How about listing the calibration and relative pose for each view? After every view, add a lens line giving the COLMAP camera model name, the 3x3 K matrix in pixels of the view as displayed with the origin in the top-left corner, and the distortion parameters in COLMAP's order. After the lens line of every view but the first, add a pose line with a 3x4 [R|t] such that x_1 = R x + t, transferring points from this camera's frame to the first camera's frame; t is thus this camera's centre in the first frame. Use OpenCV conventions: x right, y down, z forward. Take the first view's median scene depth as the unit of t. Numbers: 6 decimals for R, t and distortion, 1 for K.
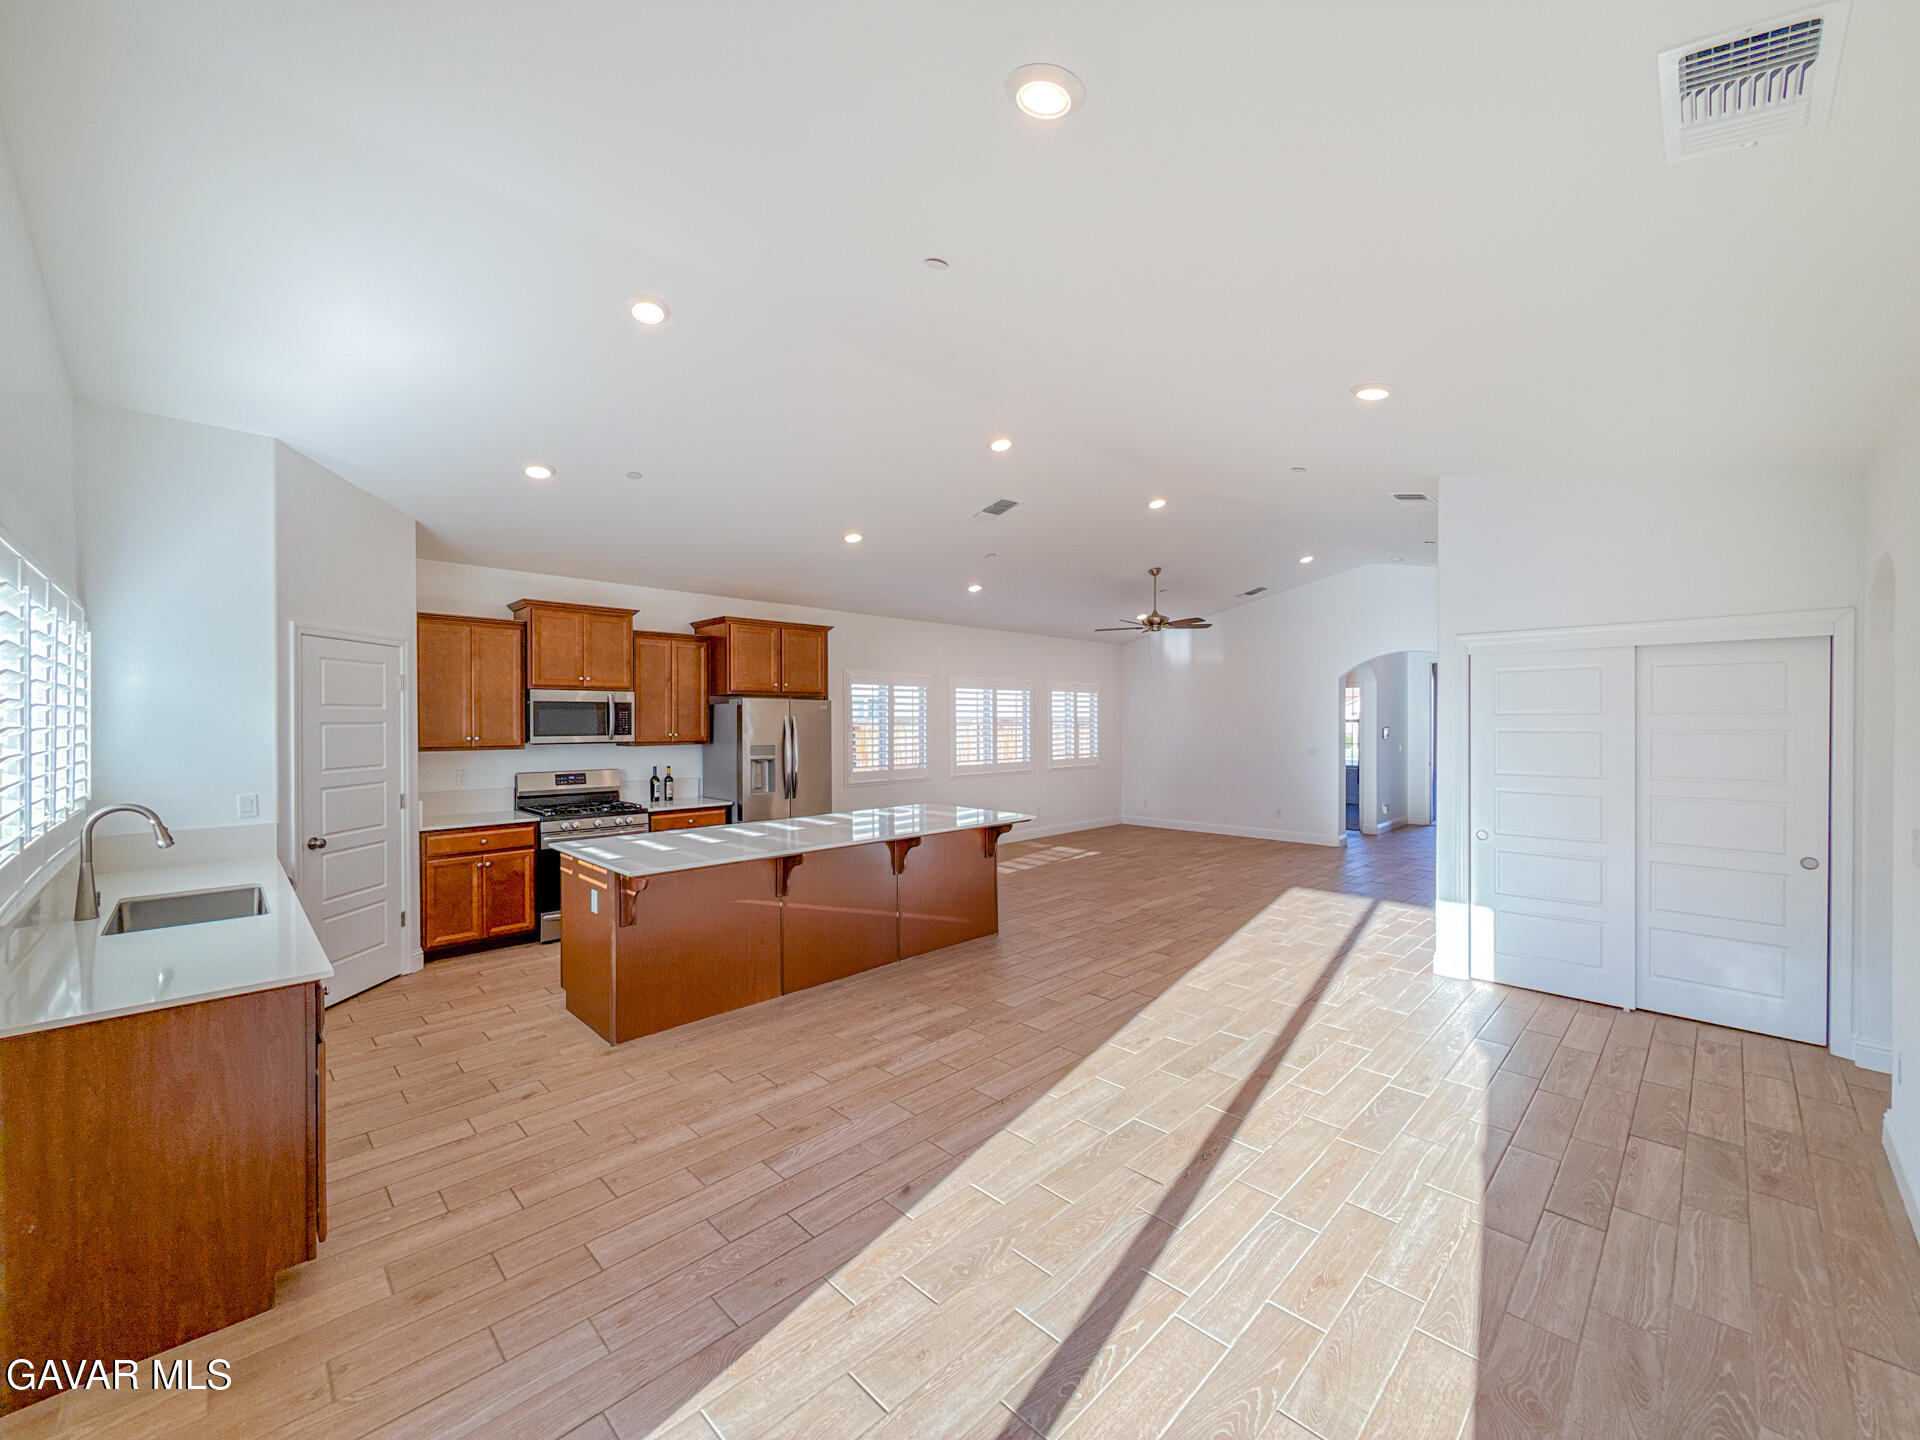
lens RADIAL K [[768.2, 0, 958.2], [0, 768.2, 718.6], [0, 0, 1]] dist [-0.001664, 0.000387]
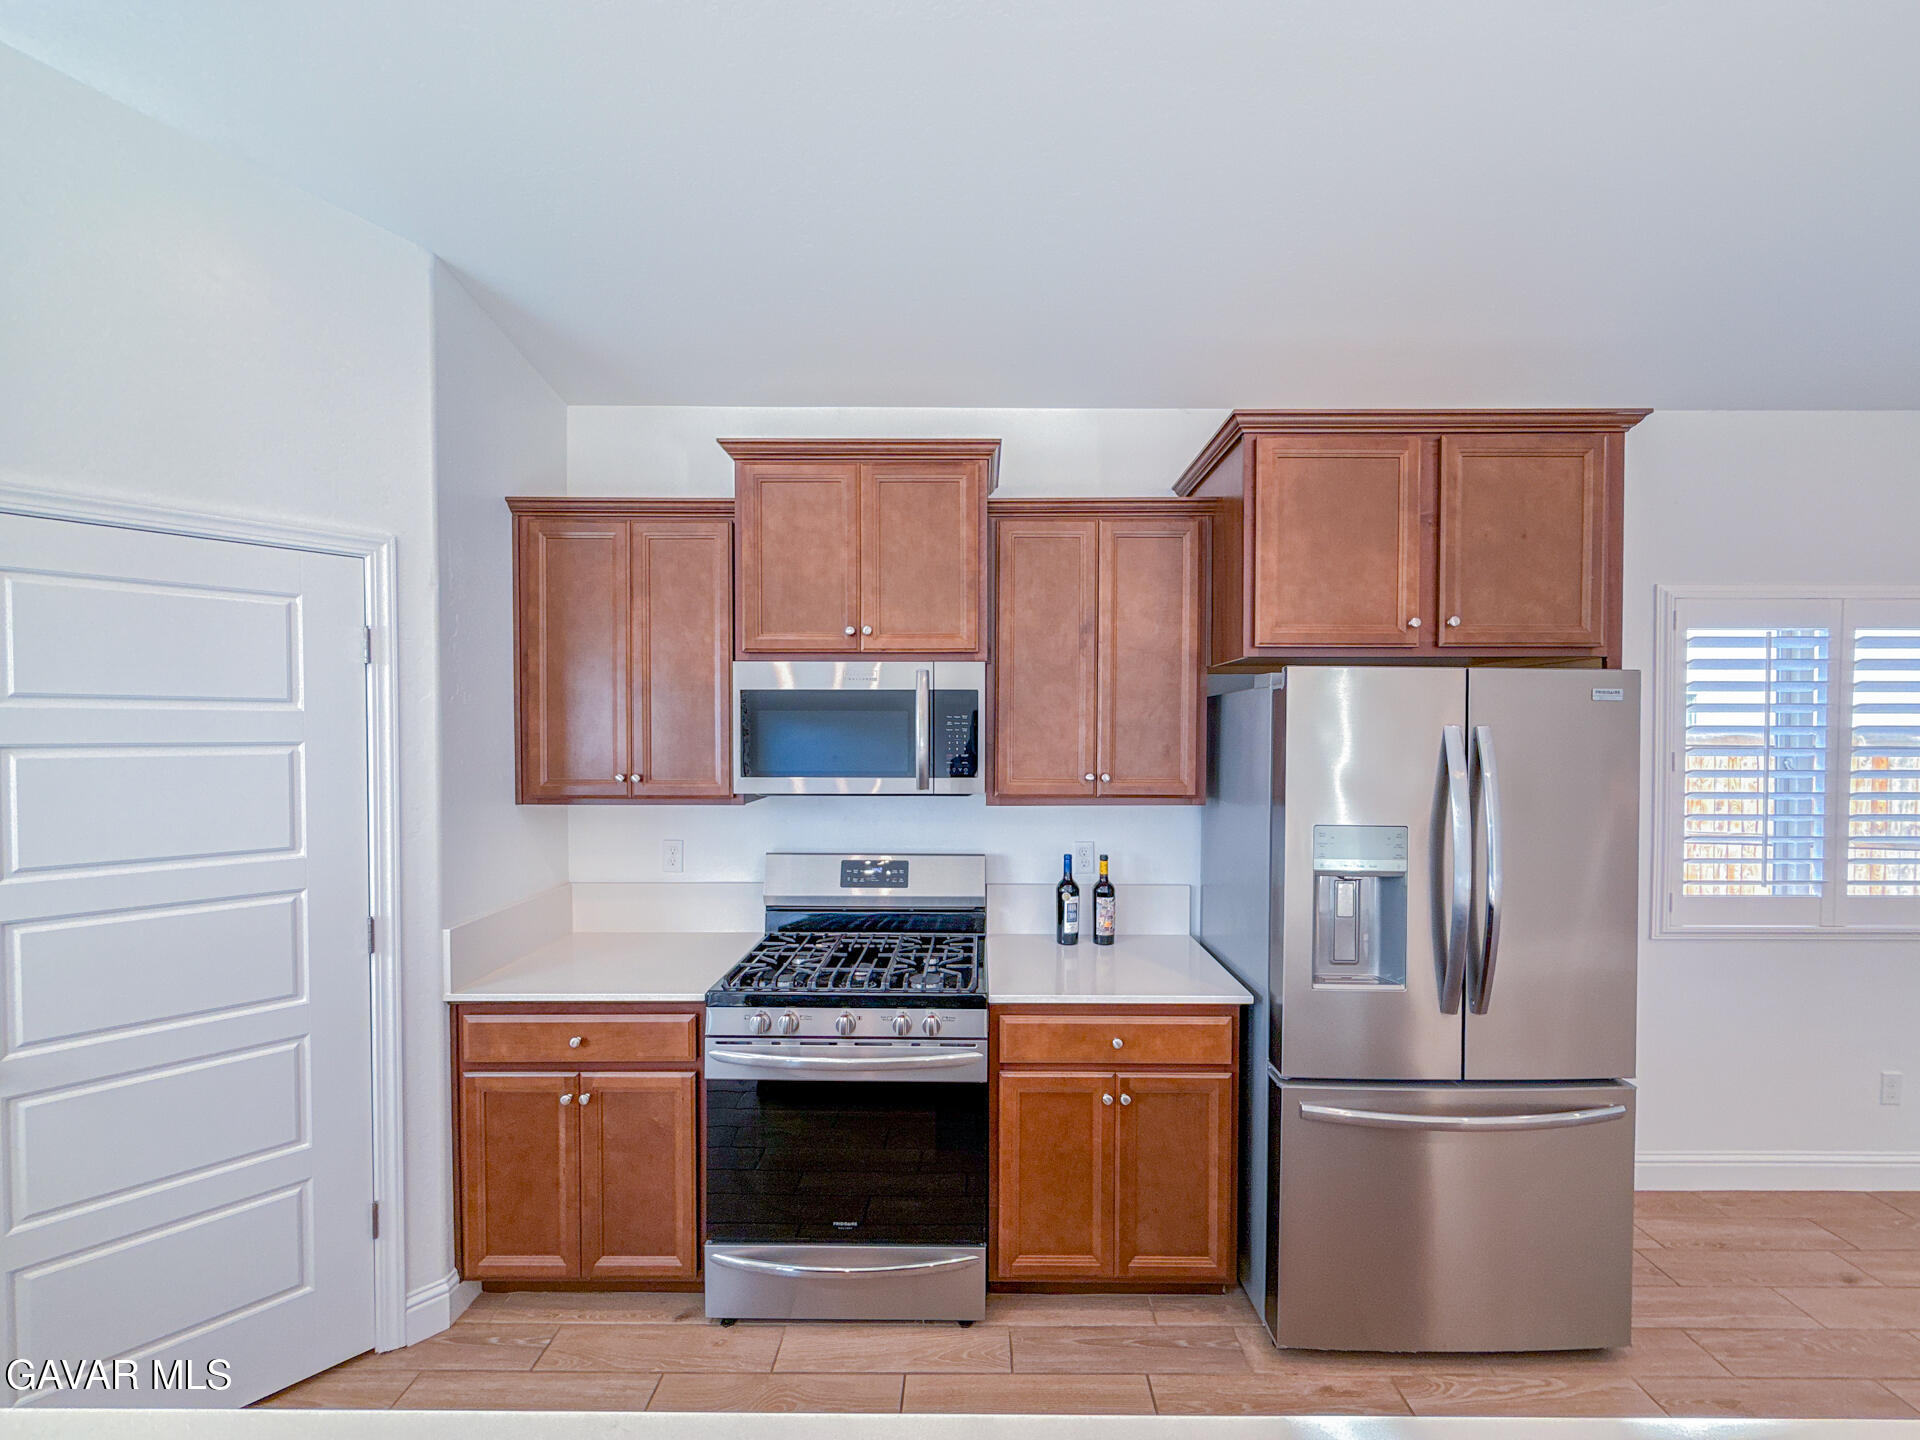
lens RADIAL K [[768.2, 0, 976.7], [0, 768.2, 745.5], [0, 0, 1]] dist [-0.001664, 0.000387]
pose [[0.711105, 0.015246, -0.702921, -0.160096], [-0.001265, 0.999791, 0.020406, -0.001854], [0.703085, -0.013622, 0.710975, 0.722228]]
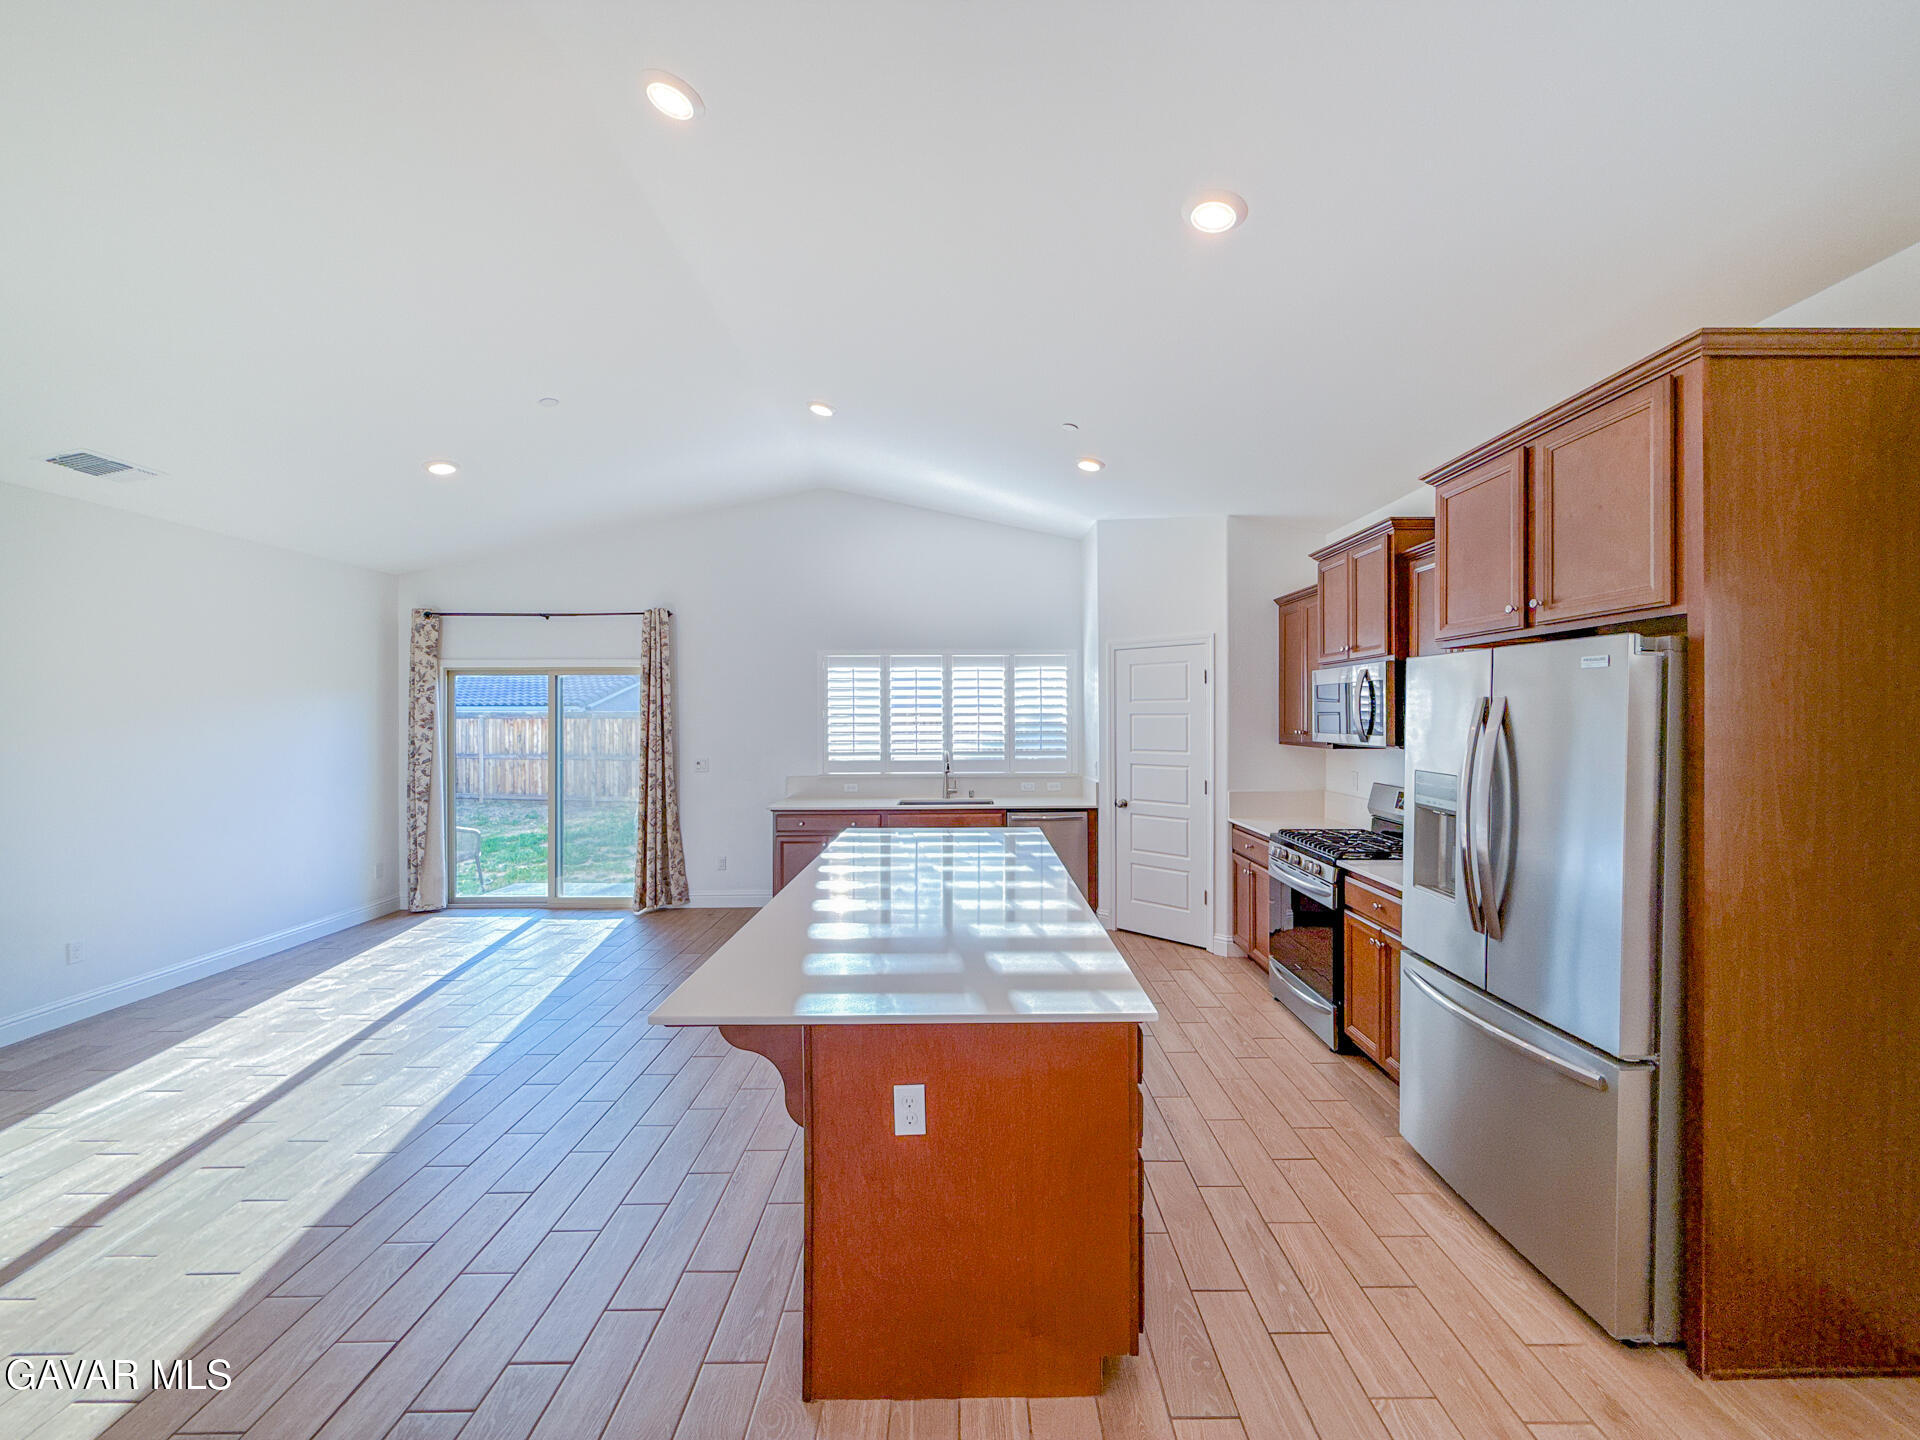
lens RADIAL K [[768.2, 0, 973.7], [0, 768.2, 709.1], [0, 0, 1]] dist [-0.001664, 0.000387]
pose [[-0.694940, -0.003441, -0.719060, 0.208250], [0.002882, 0.999967, -0.007571, 0.004483], [0.719062, -0.007334, -0.694907, 1.163648]]
